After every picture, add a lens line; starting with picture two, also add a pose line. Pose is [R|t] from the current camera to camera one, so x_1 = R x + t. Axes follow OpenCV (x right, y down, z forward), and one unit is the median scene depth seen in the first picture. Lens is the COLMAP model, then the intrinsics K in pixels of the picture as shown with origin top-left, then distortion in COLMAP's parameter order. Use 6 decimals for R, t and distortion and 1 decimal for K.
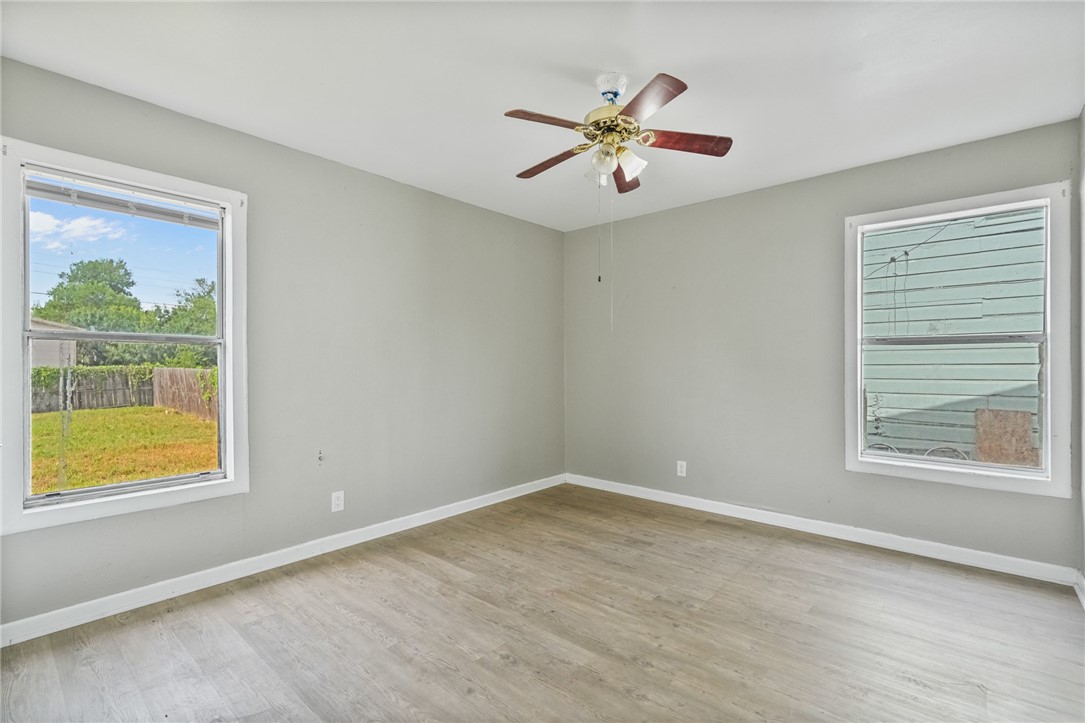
lens RADIAL K [[494.6, 0, 543.6], [0, 494.6, 371.7], [0, 0, 1]] dist [0.000682, 0.000703]
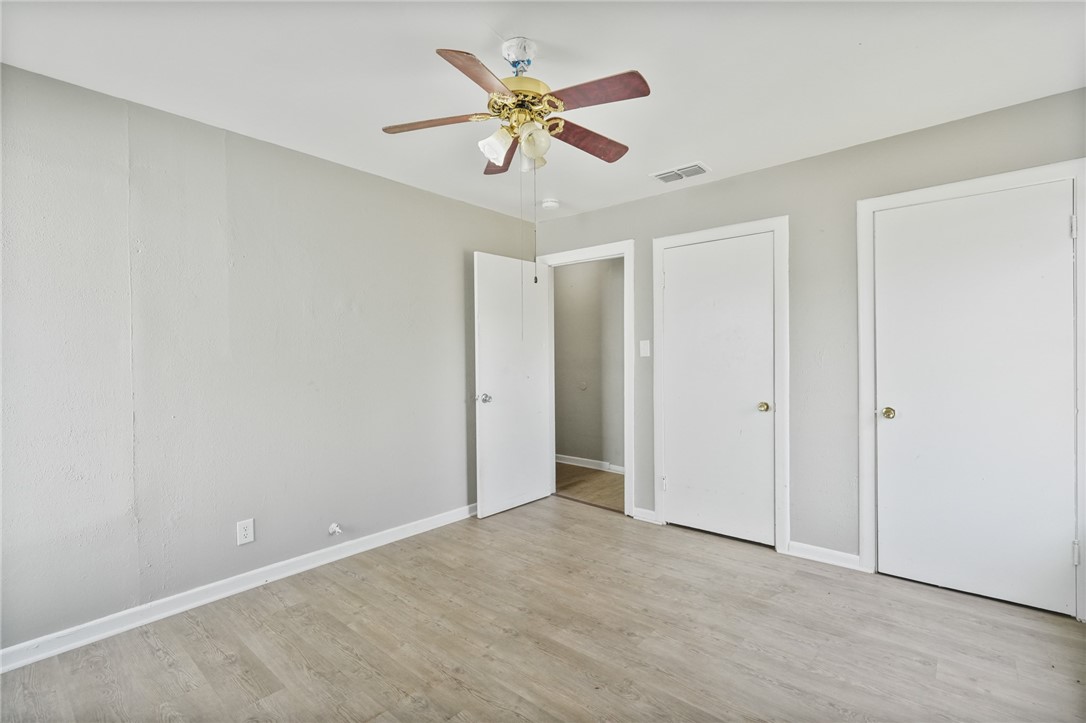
lens RADIAL K [[495.1, 0, 544.1], [0, 495.1, 371.7], [0, 0, 1]] dist [0.000682, 0.000703]
pose [[-0.999850, 0.013320, -0.011057, 0.117552], [0.012843, 0.999030, 0.042119, -0.066768], [0.011607, 0.041971, -0.999051, 1.974000]]
